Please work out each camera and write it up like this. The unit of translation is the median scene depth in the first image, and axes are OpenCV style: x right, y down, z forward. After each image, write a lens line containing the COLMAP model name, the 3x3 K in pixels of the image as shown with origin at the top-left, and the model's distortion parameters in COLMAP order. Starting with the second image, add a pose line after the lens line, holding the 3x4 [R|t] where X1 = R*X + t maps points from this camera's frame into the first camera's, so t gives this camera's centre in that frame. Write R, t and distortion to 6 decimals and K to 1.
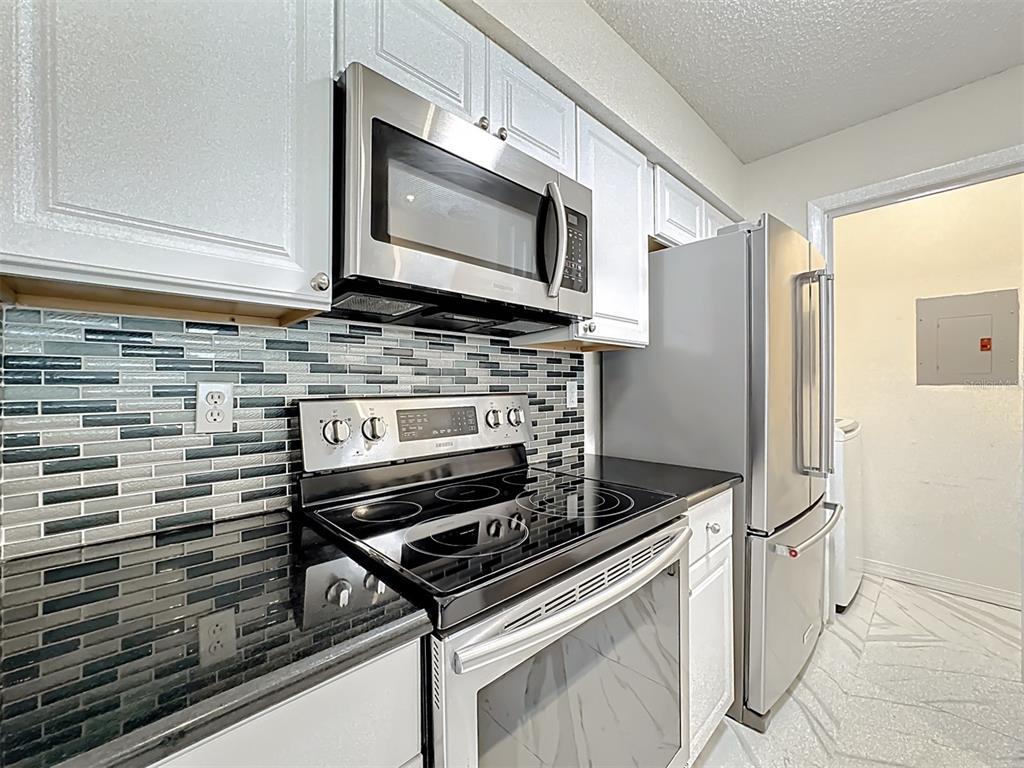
lens RADIAL K [[425.3, 0, 510.9], [0, 425.3, 386.0], [0, 0, 1]] dist [-0.040816, 0.017888]
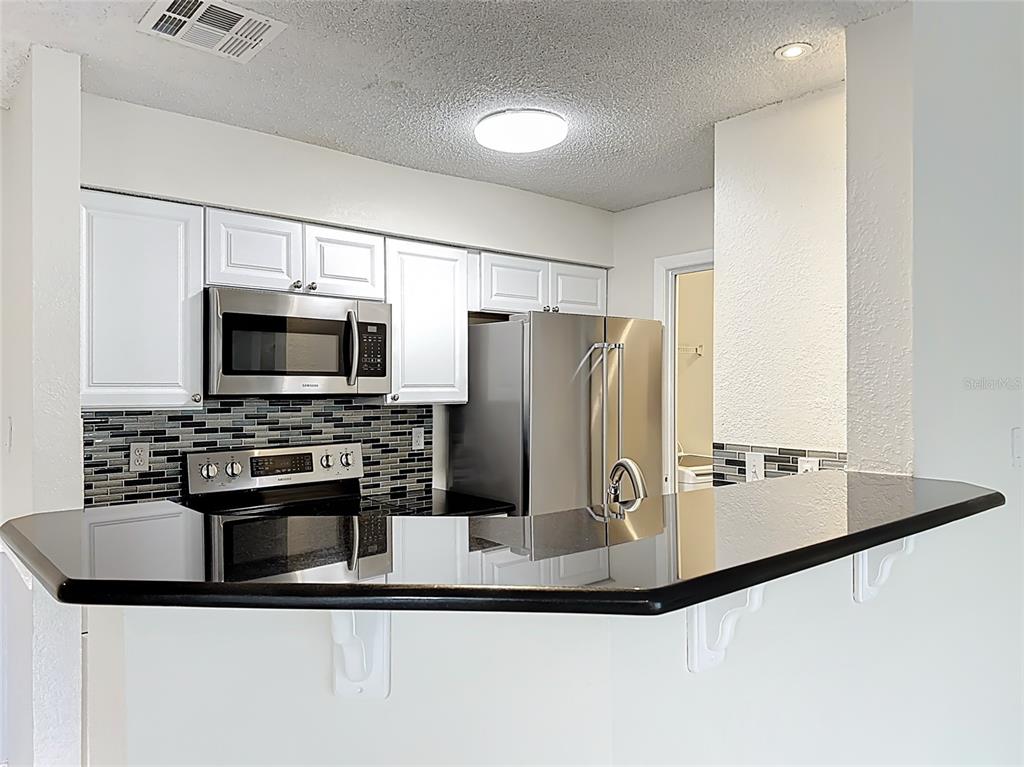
lens RADIAL K [[718.8, 0, 542.7], [0, 718.8, 382.7], [0, 0, 1]] dist [0.004331, -0.001376]
pose [[0.999480, 0.011131, -0.030251, 0.698726], [-0.011003, 0.999930, 0.004407, -0.189342], [0.030298, -0.004072, 0.999533, -1.276864]]
